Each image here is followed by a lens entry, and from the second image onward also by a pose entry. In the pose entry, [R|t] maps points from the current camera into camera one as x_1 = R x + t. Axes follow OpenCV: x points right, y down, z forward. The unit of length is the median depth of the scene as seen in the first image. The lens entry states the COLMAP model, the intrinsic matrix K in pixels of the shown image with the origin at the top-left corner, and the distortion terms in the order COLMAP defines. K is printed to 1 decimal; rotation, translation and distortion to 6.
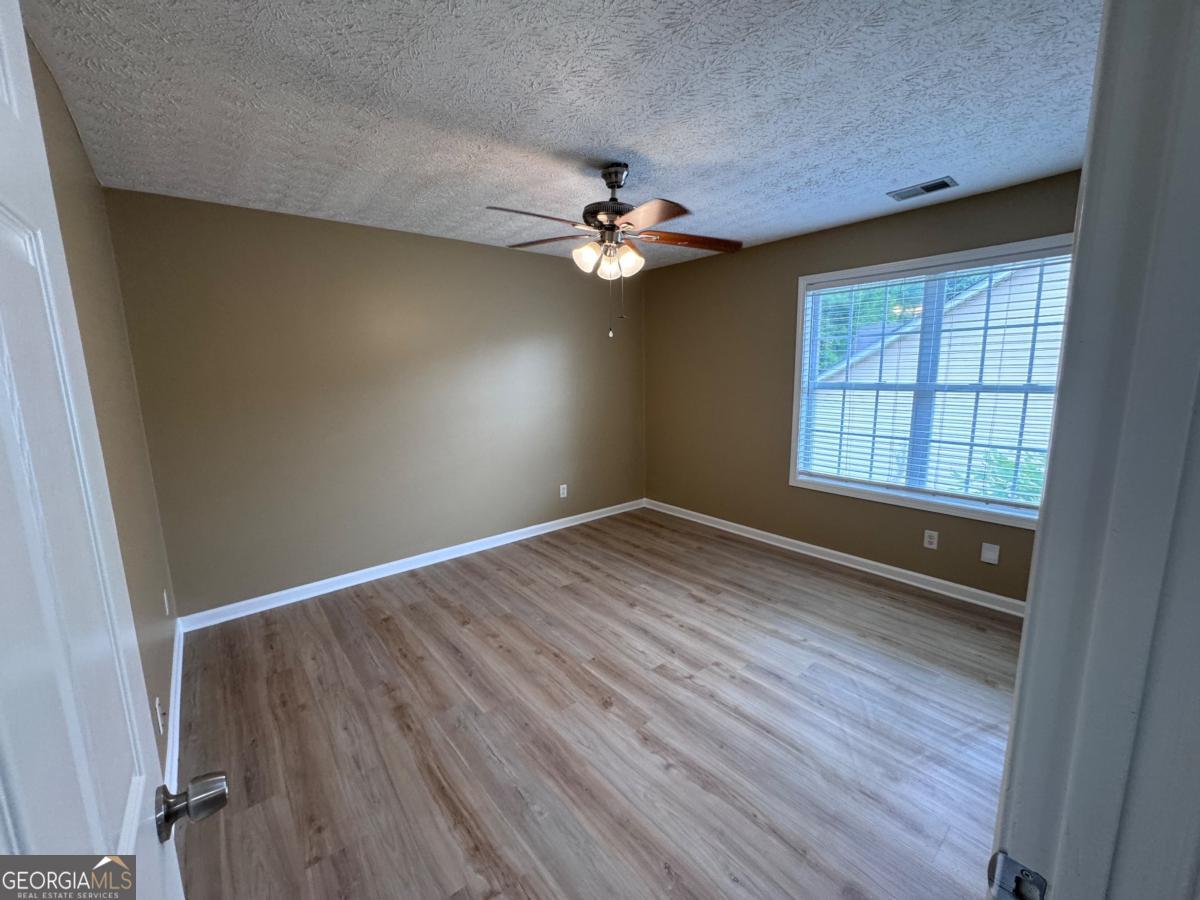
lens RADIAL K [[487.6, 0, 598.9], [0, 487.6, 445.7], [0, 0, 1]] dist [0.001143, 0.001778]
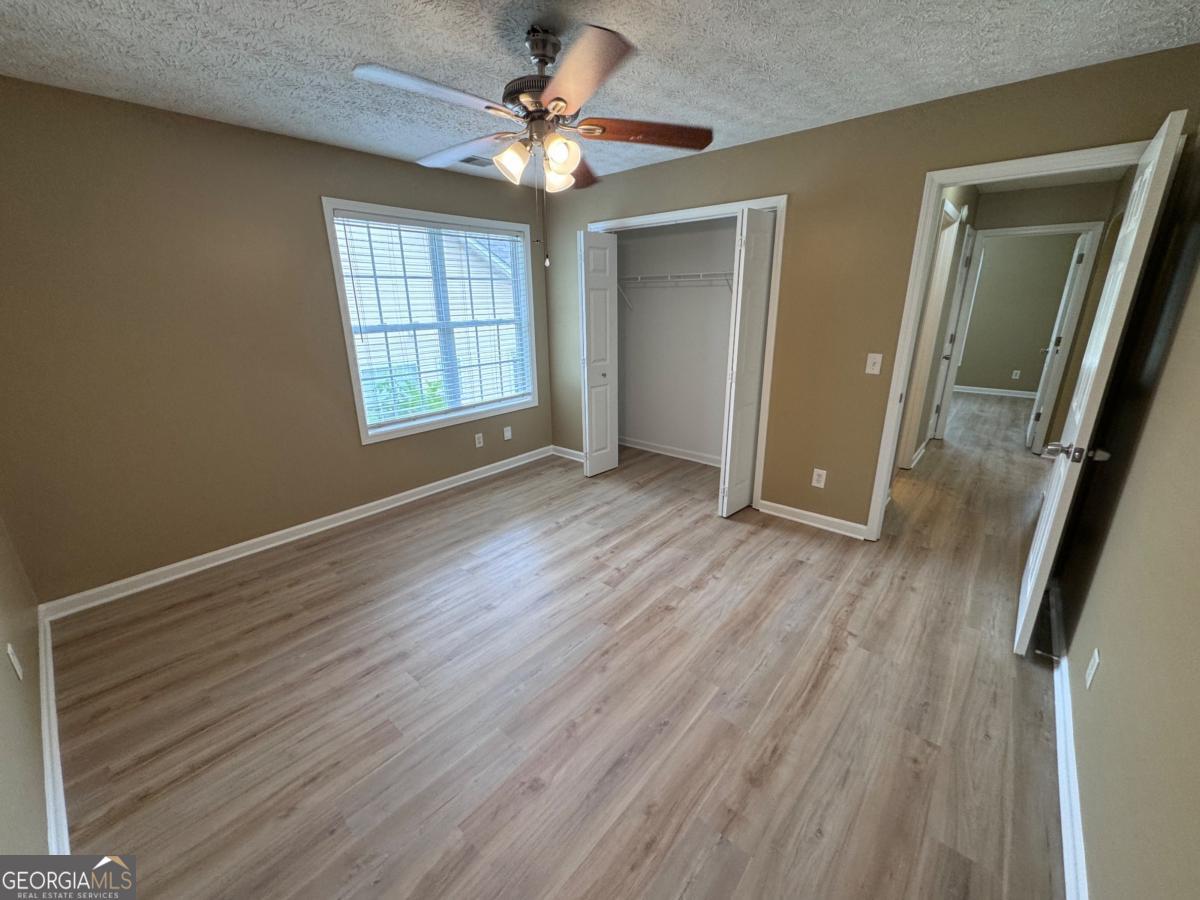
lens RADIAL K [[487.6, 0, 600.1], [0, 487.6, 448.2], [0, 0, 1]] dist [0.001143, 0.001778]
pose [[-0.180247, -0.269023, 0.946117, -0.781295], [0.167424, 0.939444, 0.299022, -0.158330], [-0.969268, 0.212300, -0.124291, 1.021521]]
